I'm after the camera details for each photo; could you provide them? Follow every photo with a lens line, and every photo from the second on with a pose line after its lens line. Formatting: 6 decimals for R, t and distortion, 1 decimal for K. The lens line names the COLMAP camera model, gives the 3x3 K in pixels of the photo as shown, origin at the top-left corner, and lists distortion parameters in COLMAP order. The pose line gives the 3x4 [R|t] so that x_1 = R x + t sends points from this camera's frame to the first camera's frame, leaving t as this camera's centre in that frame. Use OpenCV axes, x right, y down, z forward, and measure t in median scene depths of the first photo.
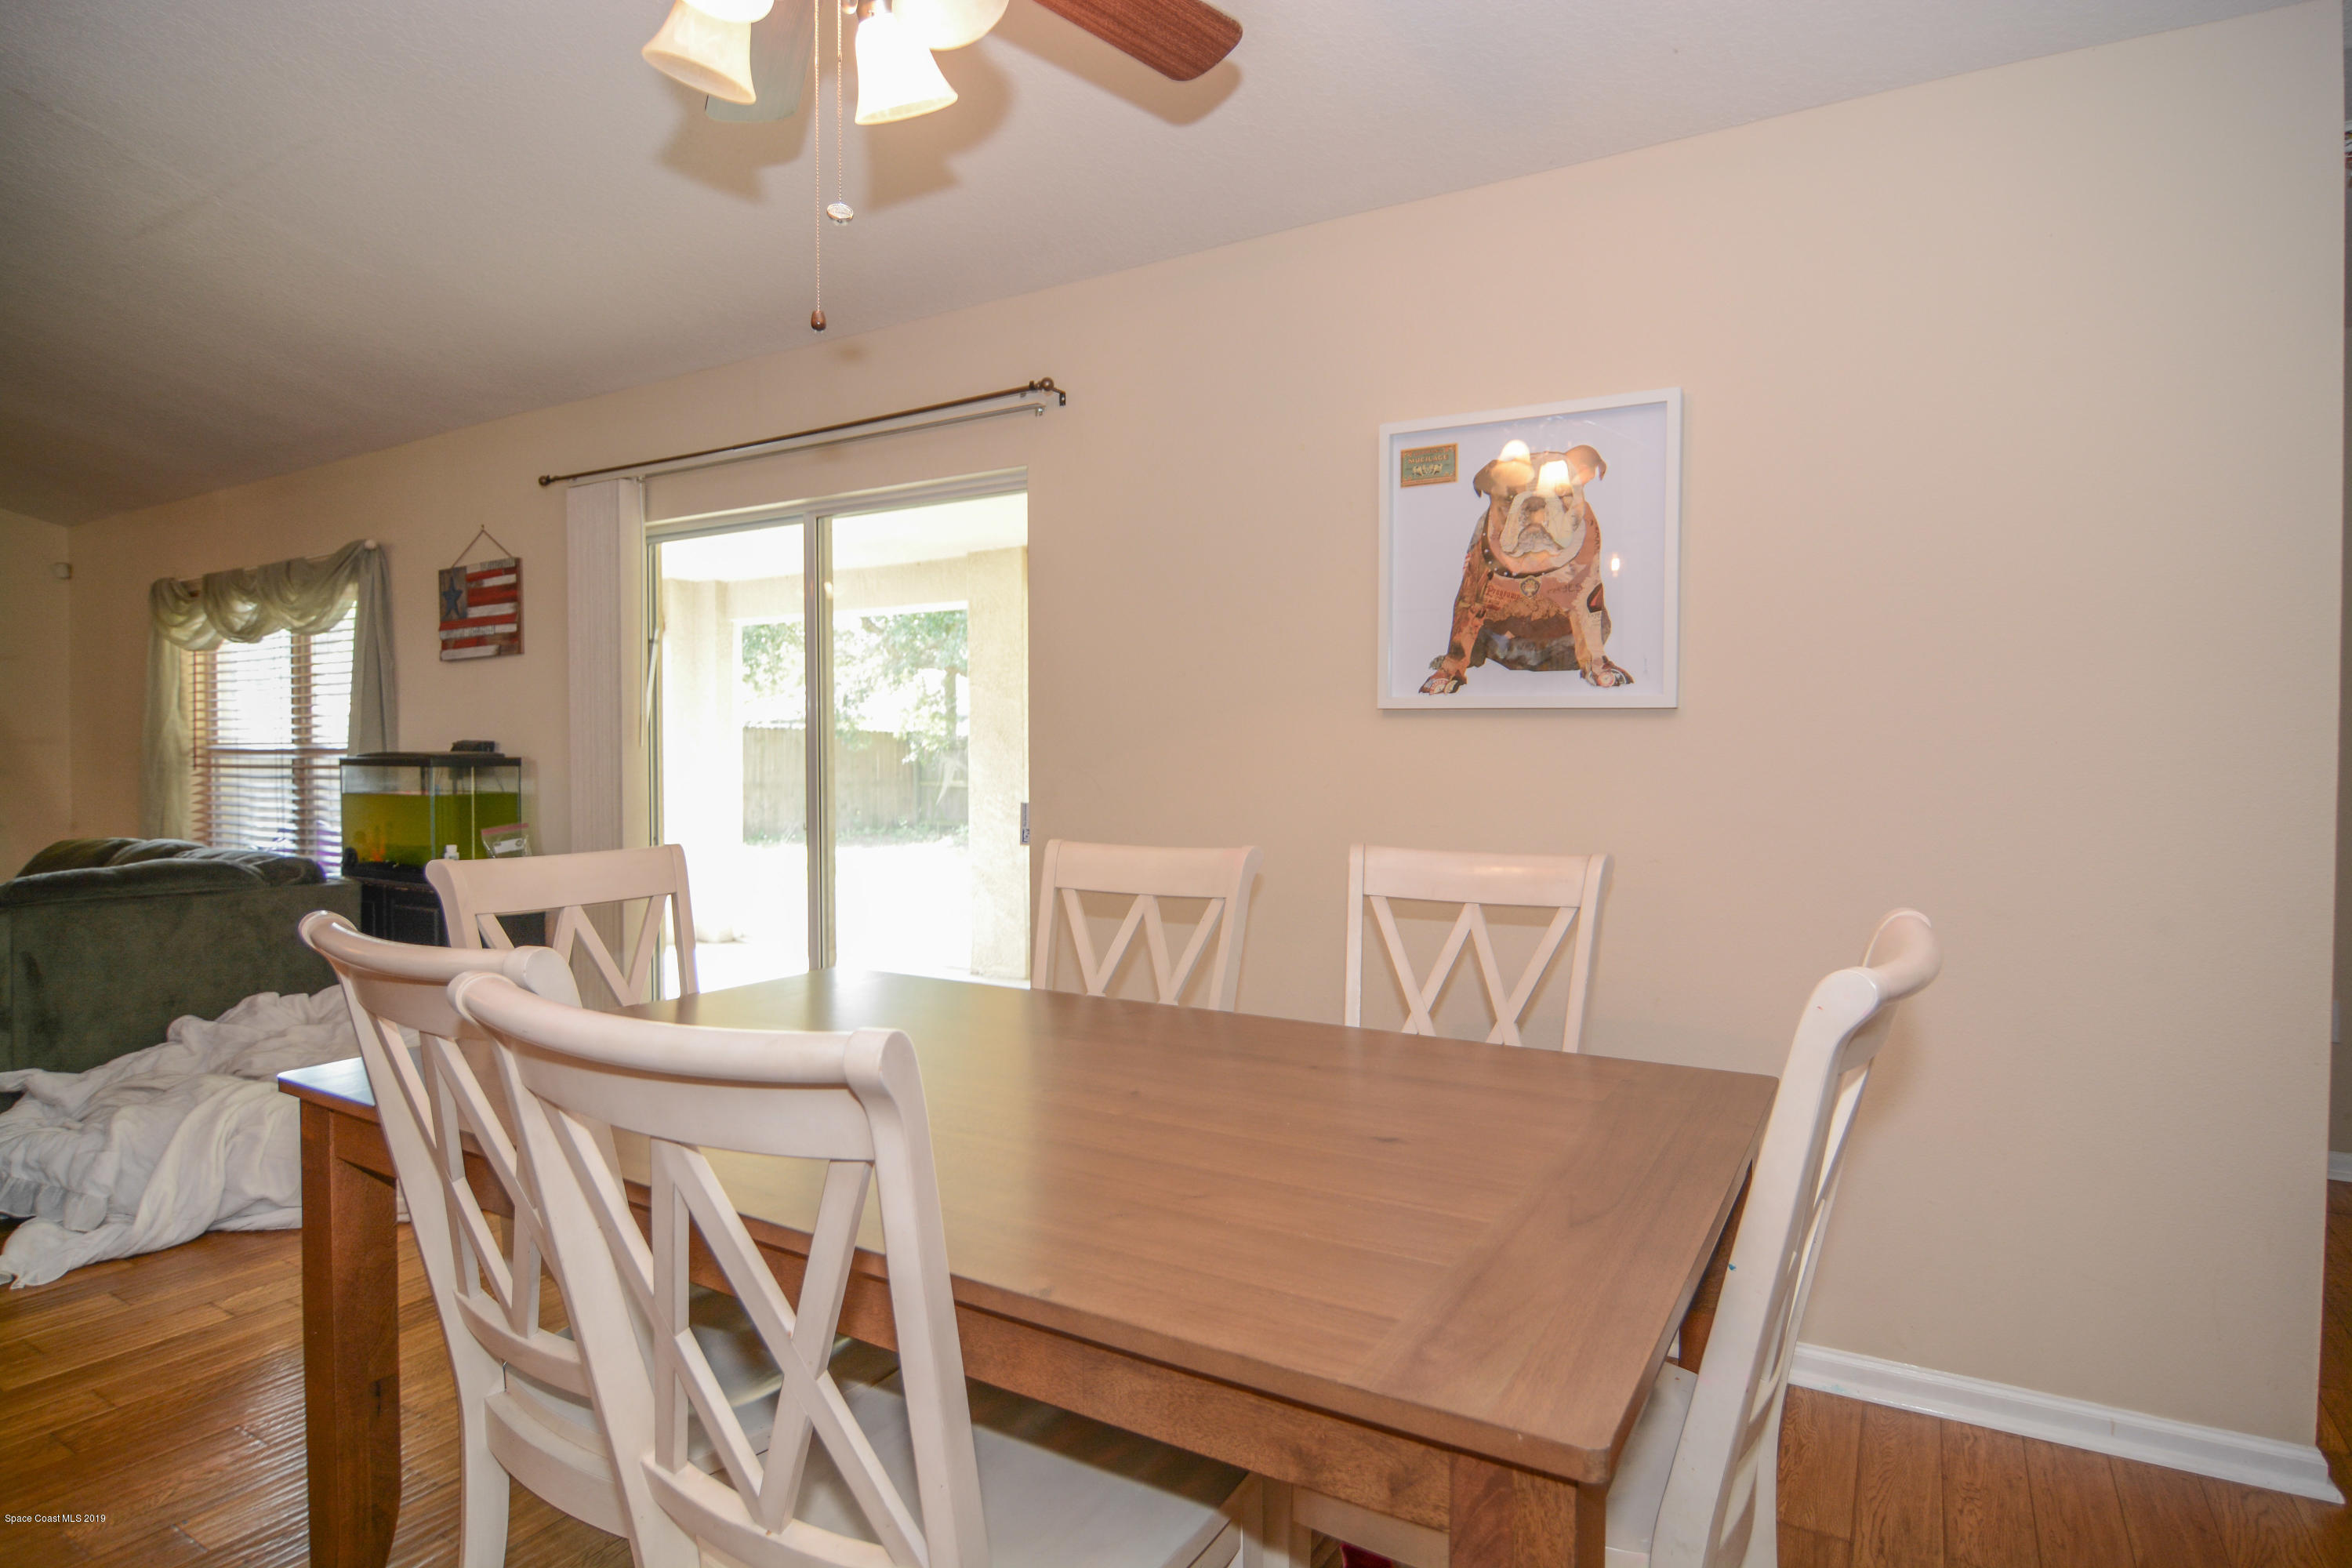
lens RADIAL K [[1254.2, 0, 1171.6], [0, 1254.2, 784.2], [0, 0, 1]] dist [0.000244, -0.014778]
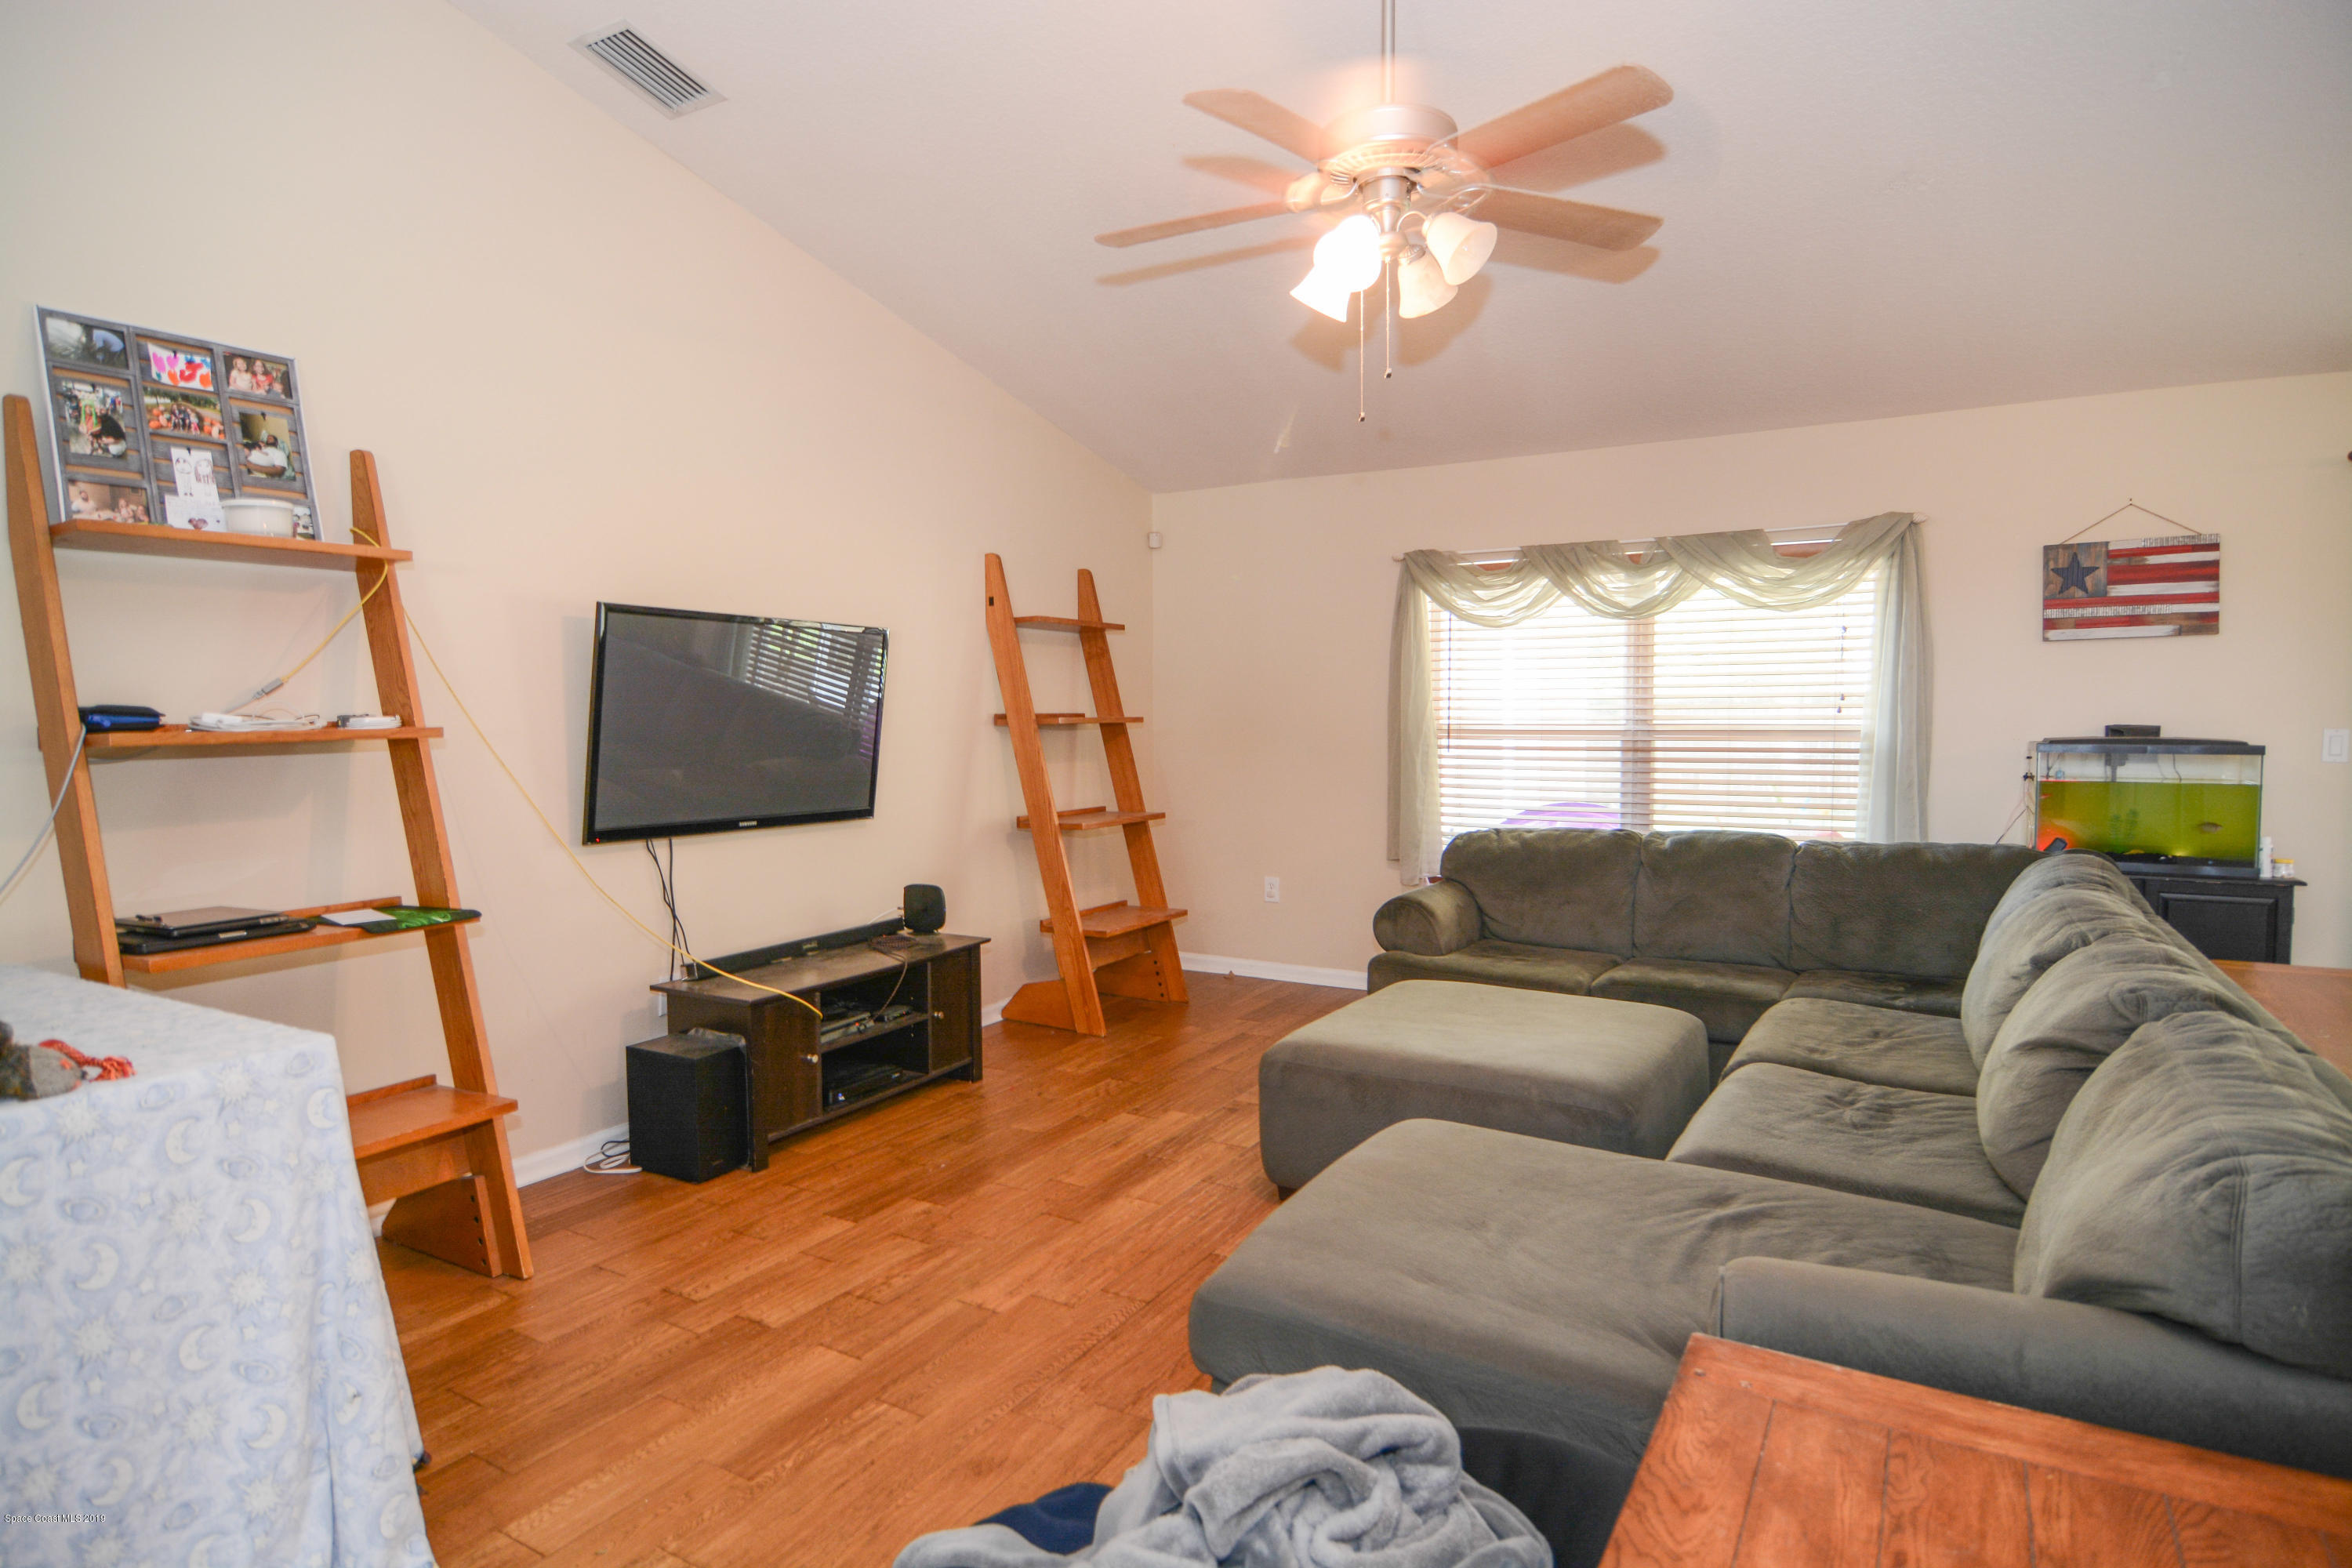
lens RADIAL K [[1270.4, 0, 1184.0], [0, 1270.4, 780.8], [0, 0, 1]] dist [-0.000121, -0.013744]
pose [[0.999885, -0.006731, 0.013573, -1.602832], [0.006294, 0.999469, 0.031961, -0.034180], [-0.013781, -0.031872, 0.999397, 0.052230]]
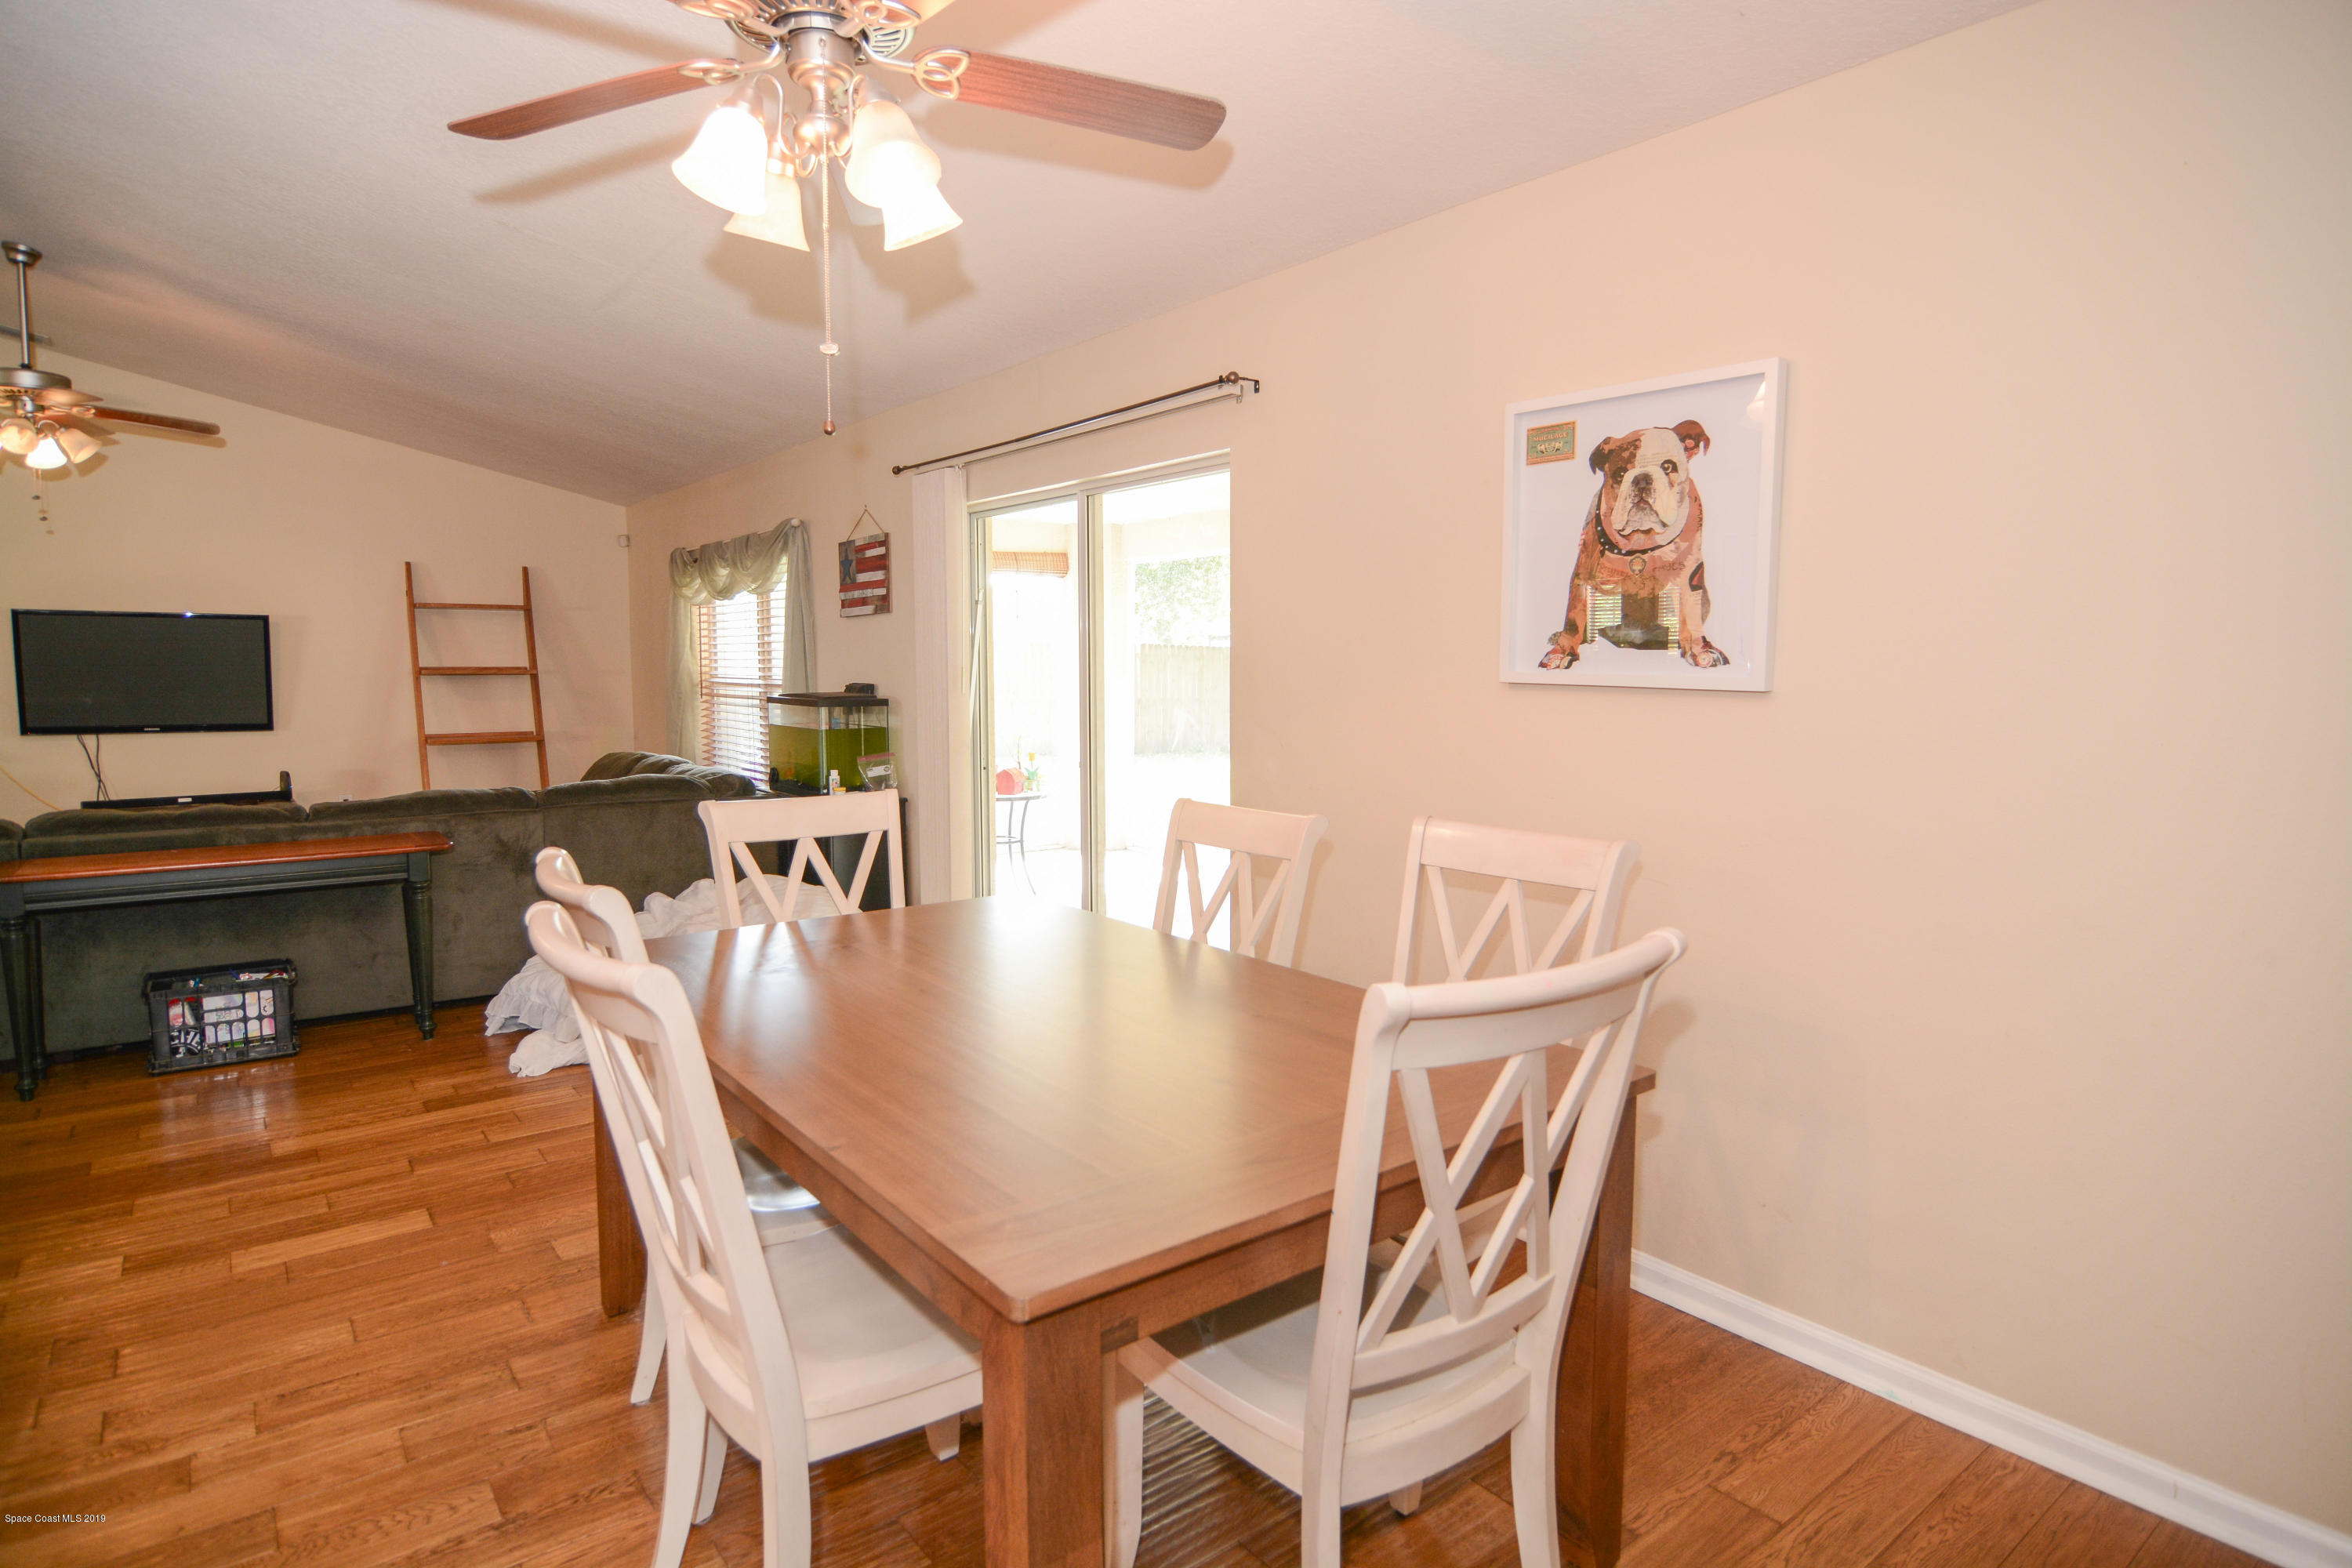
lens RADIAL K [[1270.4, 0, 1184.0], [0, 1270.4, 780.8], [0, 0, 1]] dist [-0.000121, -0.013744]
pose [[0.931603, 0.036244, -0.361666, 0.238807], [-0.010792, 0.997335, 0.072149, -0.040645], [0.363318, -0.063311, 0.929512, -0.060583]]
